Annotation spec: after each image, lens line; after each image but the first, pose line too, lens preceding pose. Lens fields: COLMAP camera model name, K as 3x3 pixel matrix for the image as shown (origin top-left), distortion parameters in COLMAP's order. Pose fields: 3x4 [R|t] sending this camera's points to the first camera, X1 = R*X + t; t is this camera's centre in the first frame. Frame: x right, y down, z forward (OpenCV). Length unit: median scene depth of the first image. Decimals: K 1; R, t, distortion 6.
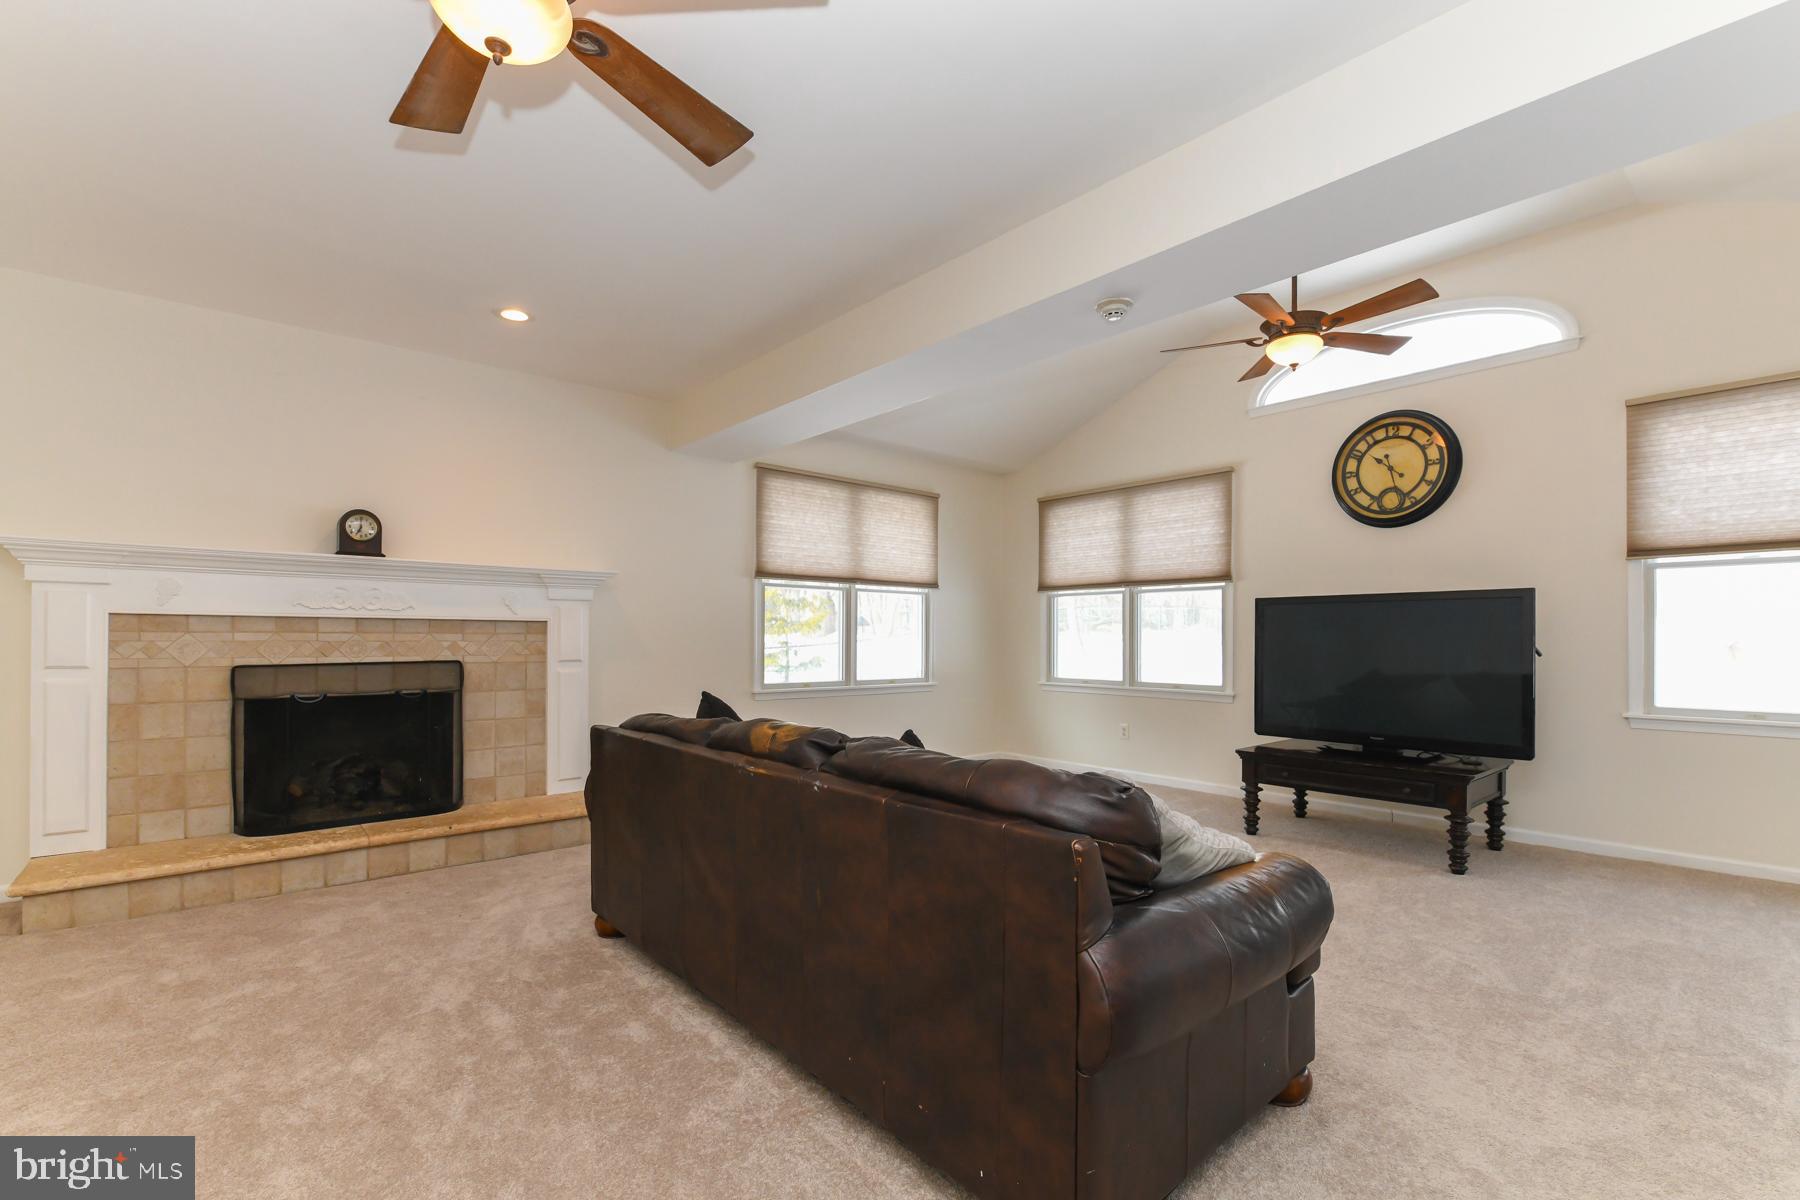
lens RADIAL K [[806.6, 0, 850.8], [0, 806.6, 615.7], [0, 0, 1]] dist [0.007630, -0.011087]
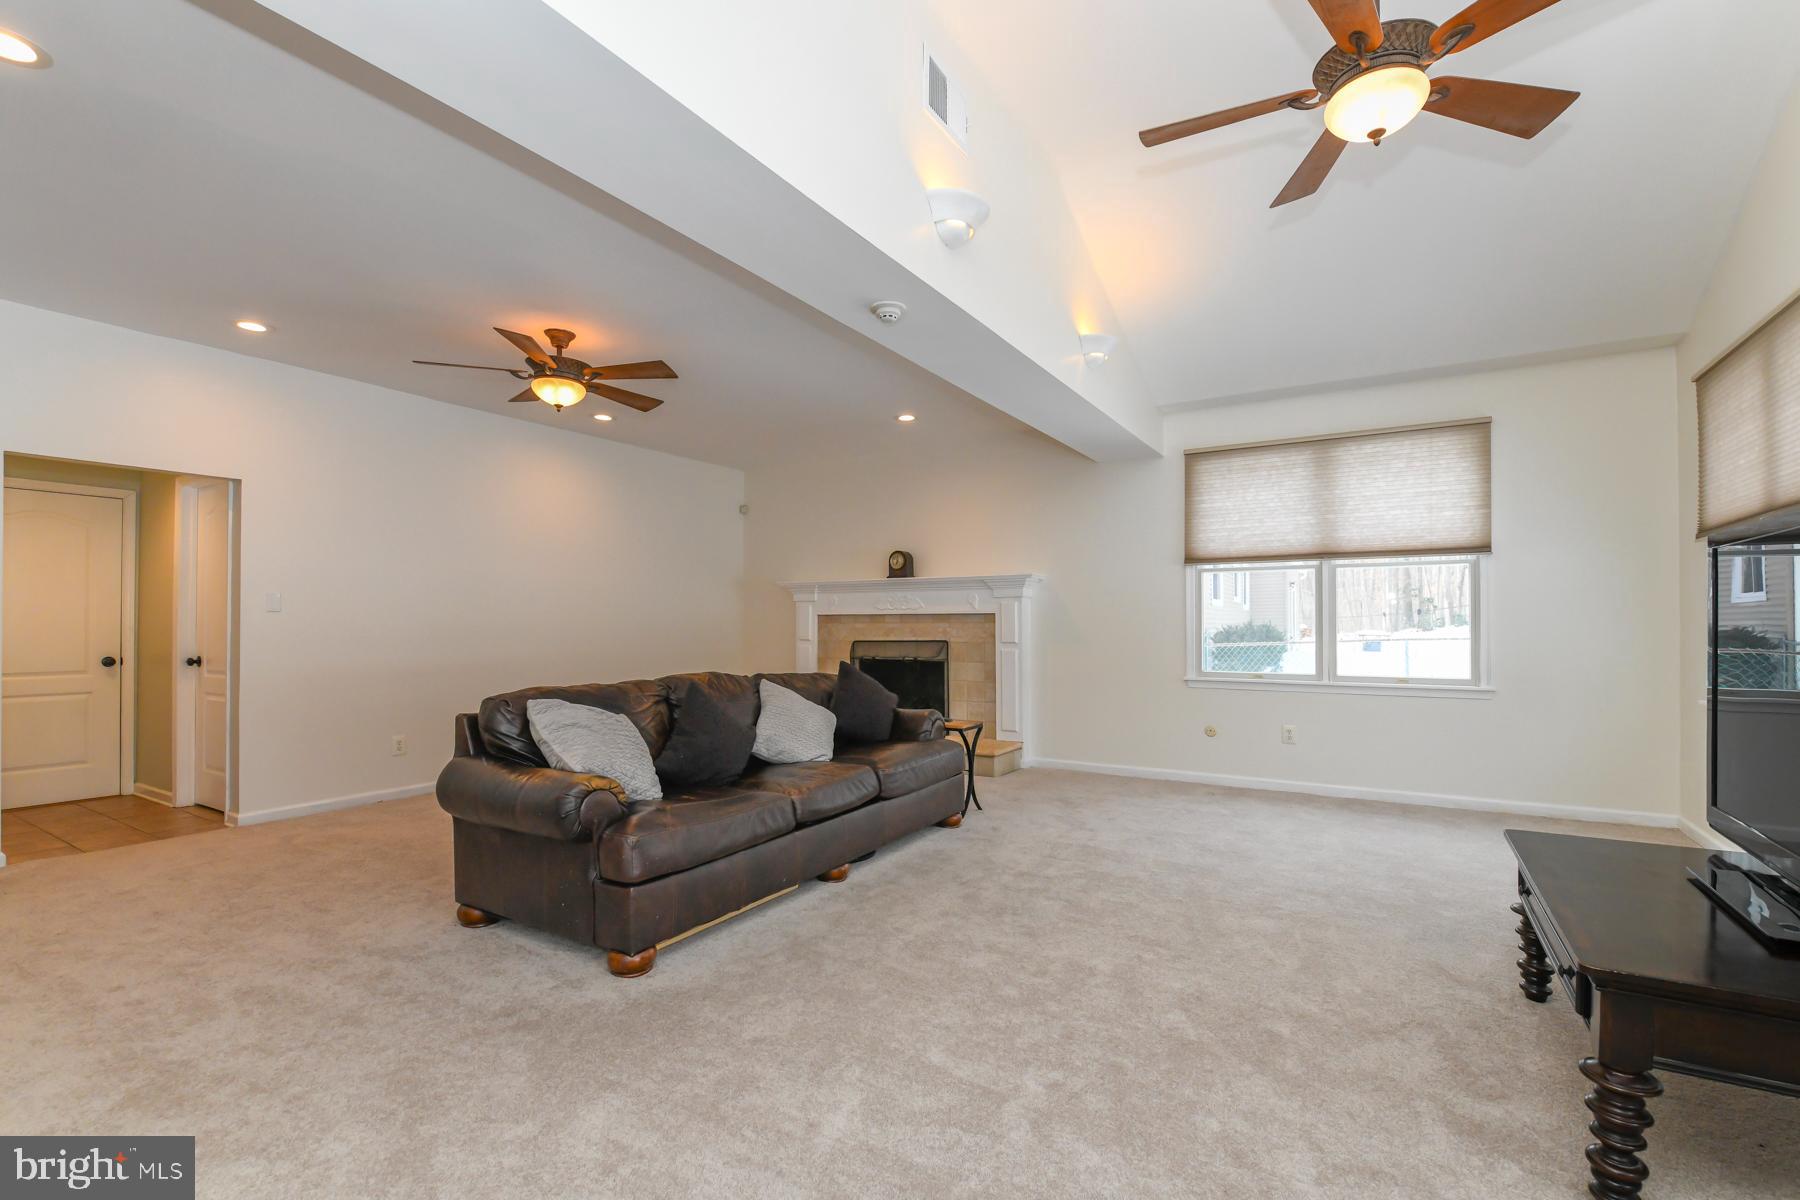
lens RADIAL K [[778.5, 0, 907.7], [0, 778.5, 595.0], [0, 0, 1]] dist [0.003405, -0.009614]
pose [[0.316344, -0.032201, -0.948098, 0.841896], [0.037215, 0.999076, -0.021516, -0.001878], [0.947914, -0.028477, 0.317250, 0.439234]]
